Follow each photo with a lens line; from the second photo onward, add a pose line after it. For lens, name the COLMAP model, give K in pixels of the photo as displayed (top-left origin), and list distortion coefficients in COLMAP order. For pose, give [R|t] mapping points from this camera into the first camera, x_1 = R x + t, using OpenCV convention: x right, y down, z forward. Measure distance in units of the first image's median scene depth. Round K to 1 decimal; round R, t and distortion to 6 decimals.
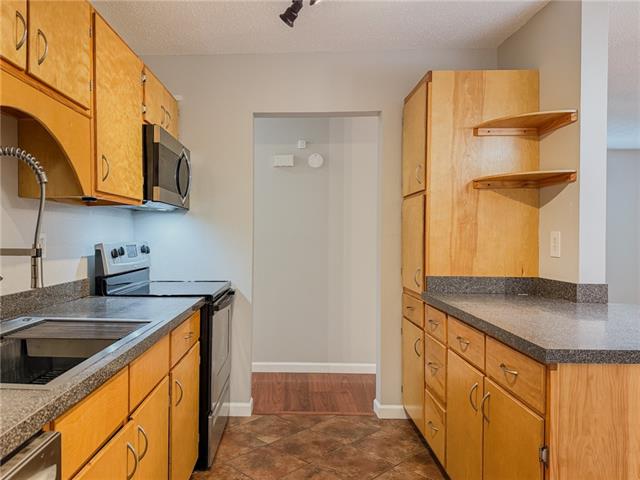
lens RADIAL K [[436.8, 0, 326.0], [0, 436.8, 238.3], [0, 0, 1]] dist [0.072694, -0.093483]
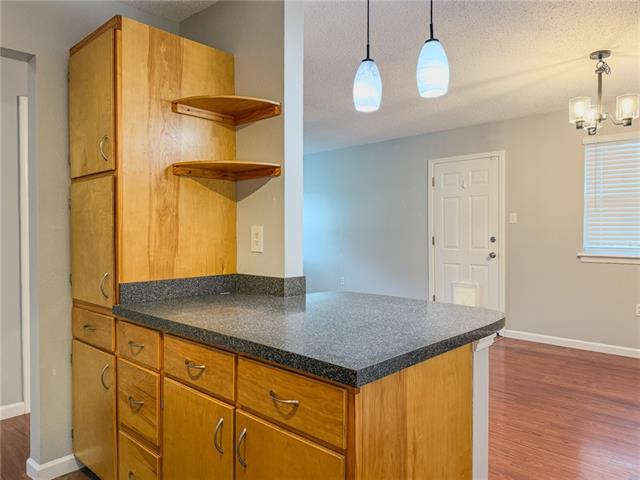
lens RADIAL K [[436.8, 0, 326.0], [0, 436.8, 238.3], [0, 0, 1]] dist [0.072694, -0.093483]
pose [[0.724941, -0.015370, 0.688639, -0.037249], [0.006902, 0.999863, 0.015051, -0.001524], [-0.688776, -0.006158, 0.724948, 0.189906]]
